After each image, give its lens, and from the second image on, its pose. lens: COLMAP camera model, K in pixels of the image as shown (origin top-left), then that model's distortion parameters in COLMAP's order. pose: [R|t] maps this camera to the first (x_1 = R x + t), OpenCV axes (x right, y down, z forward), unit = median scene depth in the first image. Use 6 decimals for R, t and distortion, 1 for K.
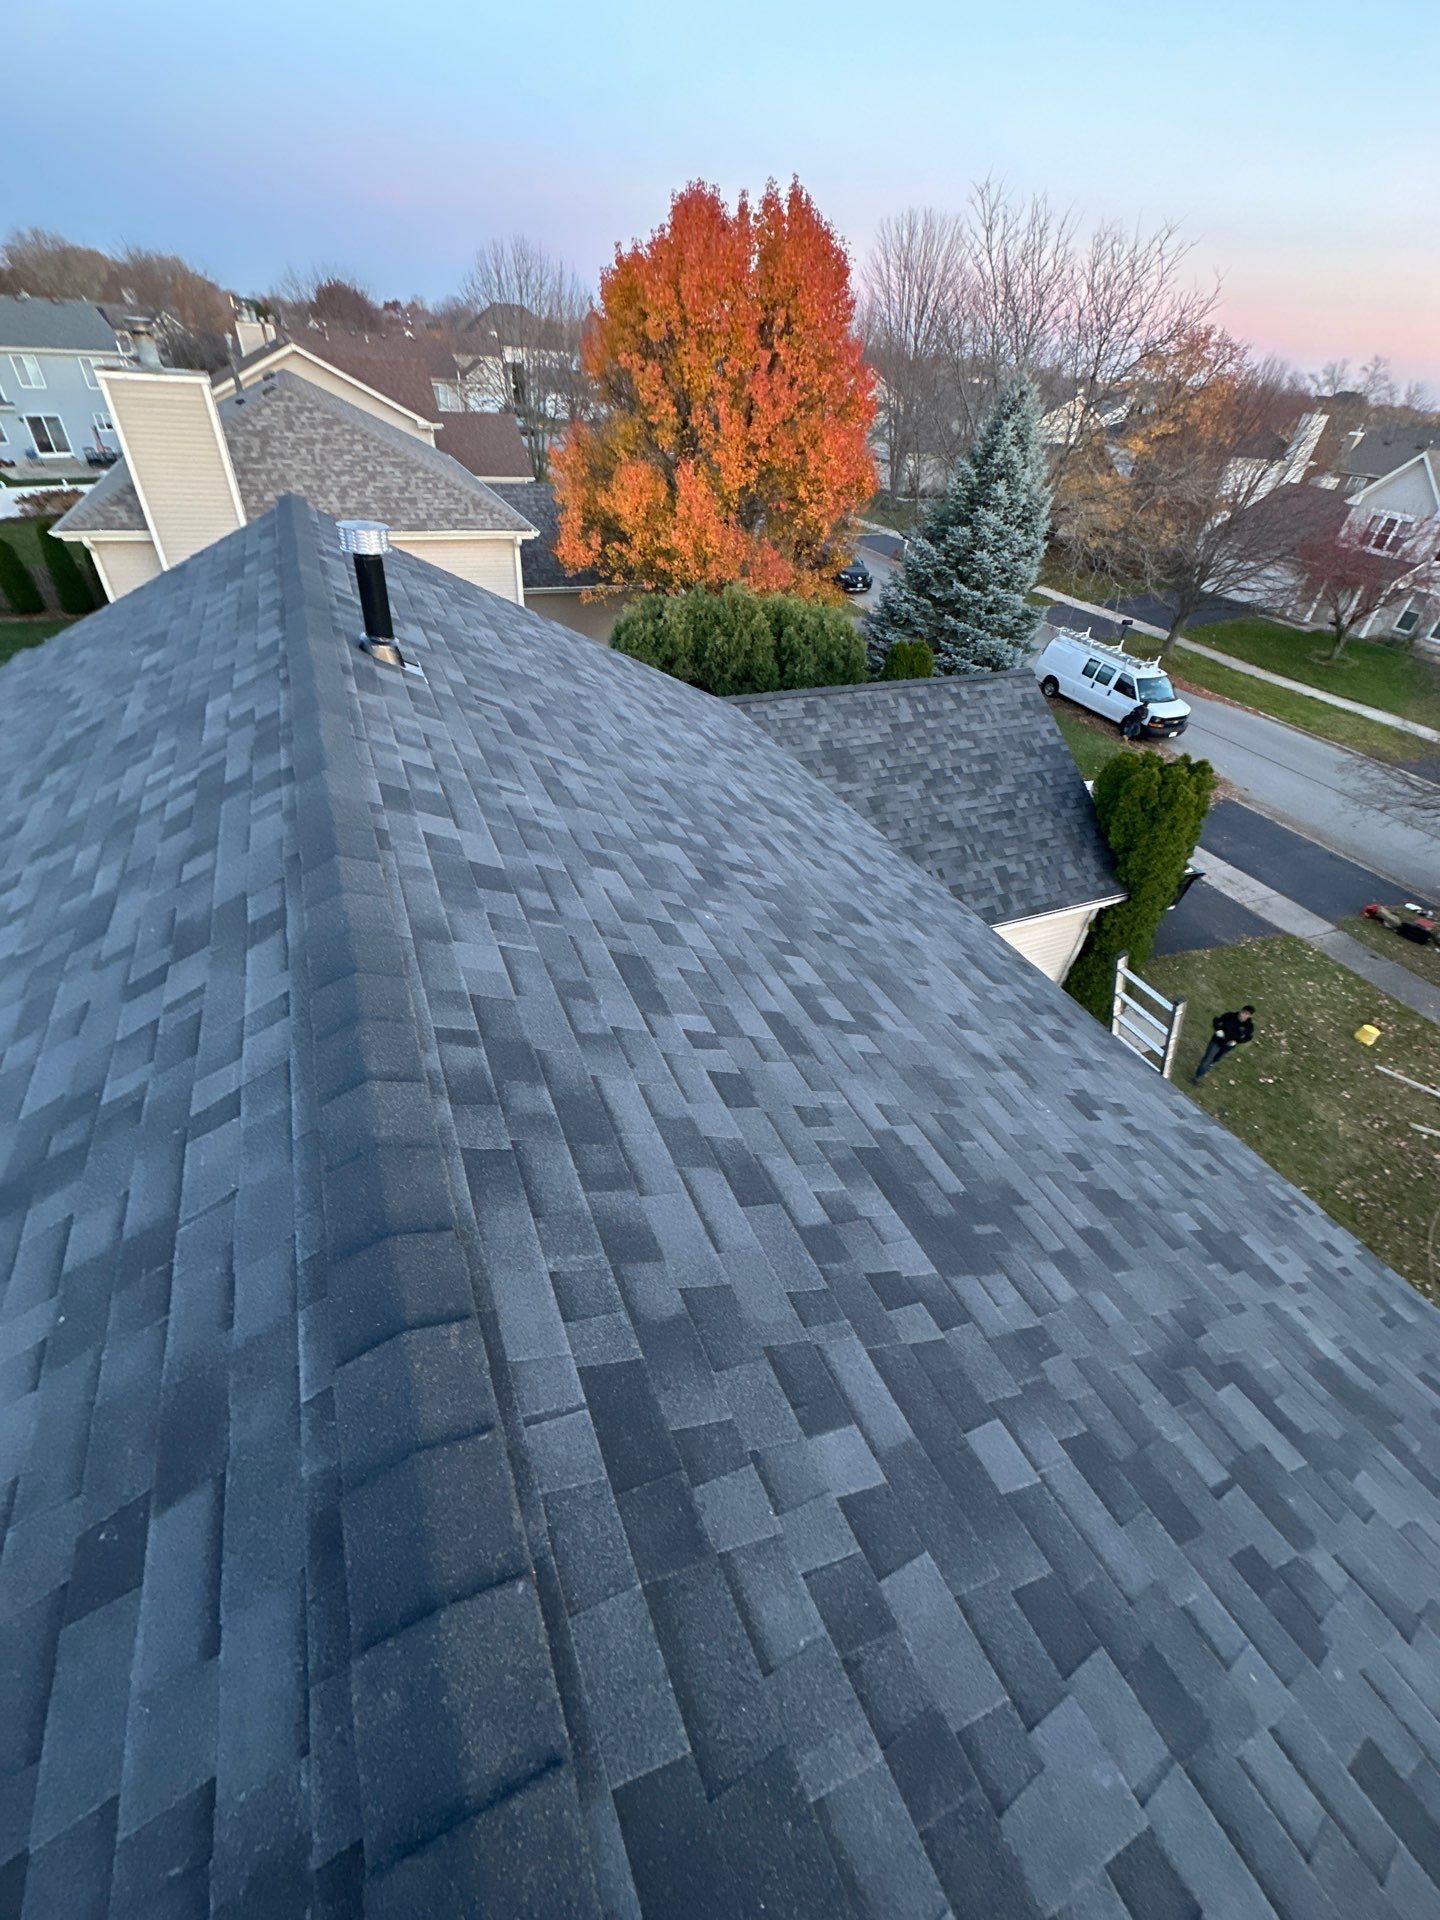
lens RADIAL K [[765.9, 0, 710.6], [0, 765.9, 968.5], [0, 0, 1]] dist [0.007651, -0.001840]
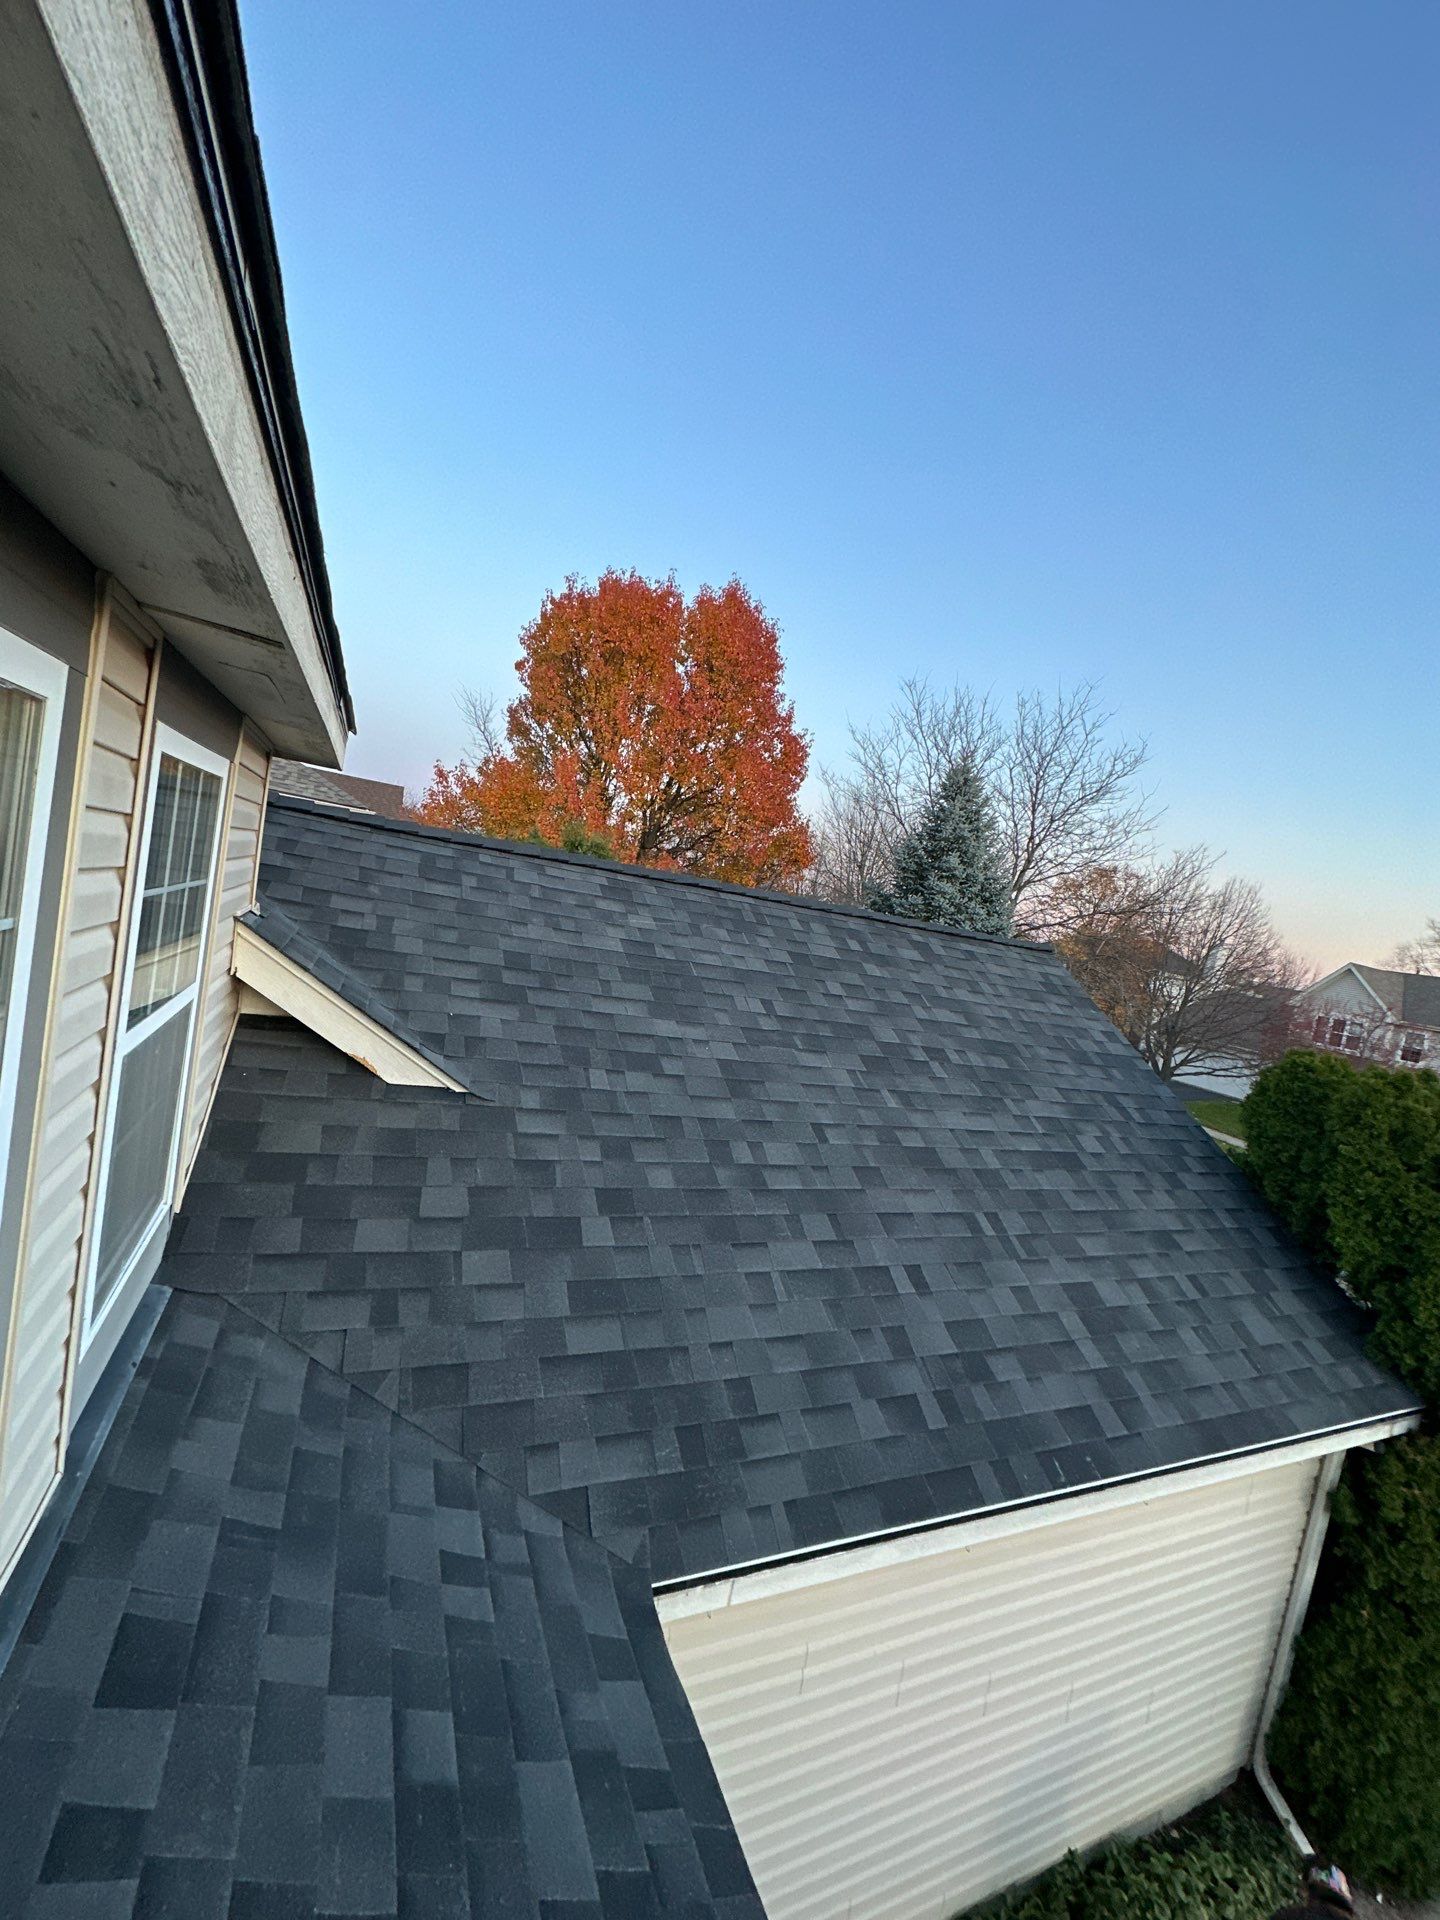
lens RADIAL K [[765.9, 0, 722.5], [0, 765.9, 963.7], [0, 0, 1]] dist [0.007651, -0.001840]
pose [[0.993876, 0.108035, 0.023195, 0.176738], [-0.075279, 0.815681, -0.573583, -0.034175], [-0.080887, 0.568325, 0.818819, 0.598507]]
